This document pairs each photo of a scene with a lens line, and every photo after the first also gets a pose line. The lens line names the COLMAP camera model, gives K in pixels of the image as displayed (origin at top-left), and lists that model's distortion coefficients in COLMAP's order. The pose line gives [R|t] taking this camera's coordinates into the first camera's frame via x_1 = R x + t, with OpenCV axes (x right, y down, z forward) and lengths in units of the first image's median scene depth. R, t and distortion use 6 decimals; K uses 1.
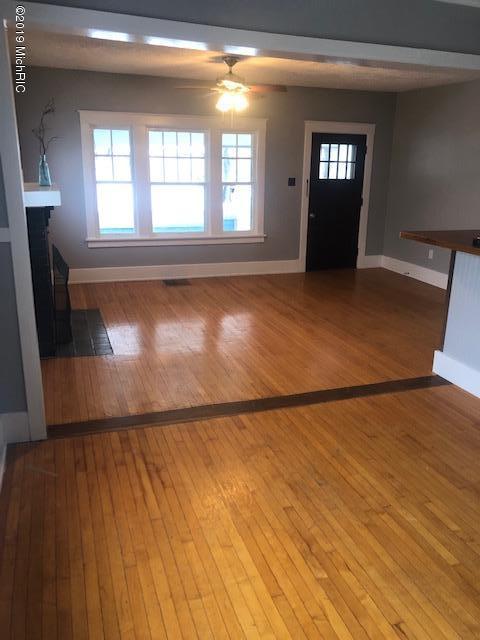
lens RADIAL K [[529.1, 0, 240.0], [0, 529.1, 320.0], [0, 0, 1]] dist [0.006299, -0.004143]
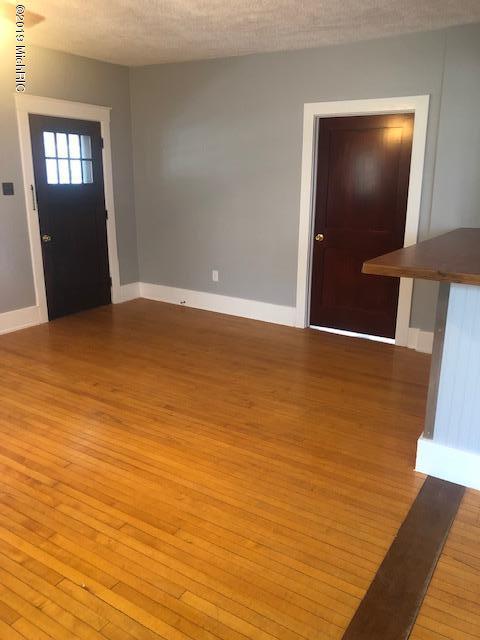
lens RADIAL K [[529.1, 0, 240.0], [0, 529.1, 320.0], [0, 0, 1]] dist [0.006299, -0.004143]
pose [[0.789227, -0.170310, 0.590013, -0.083444], [0.179522, 0.982789, 0.043550, -0.081492], [-0.587276, 0.071549, 0.806218, 0.324590]]
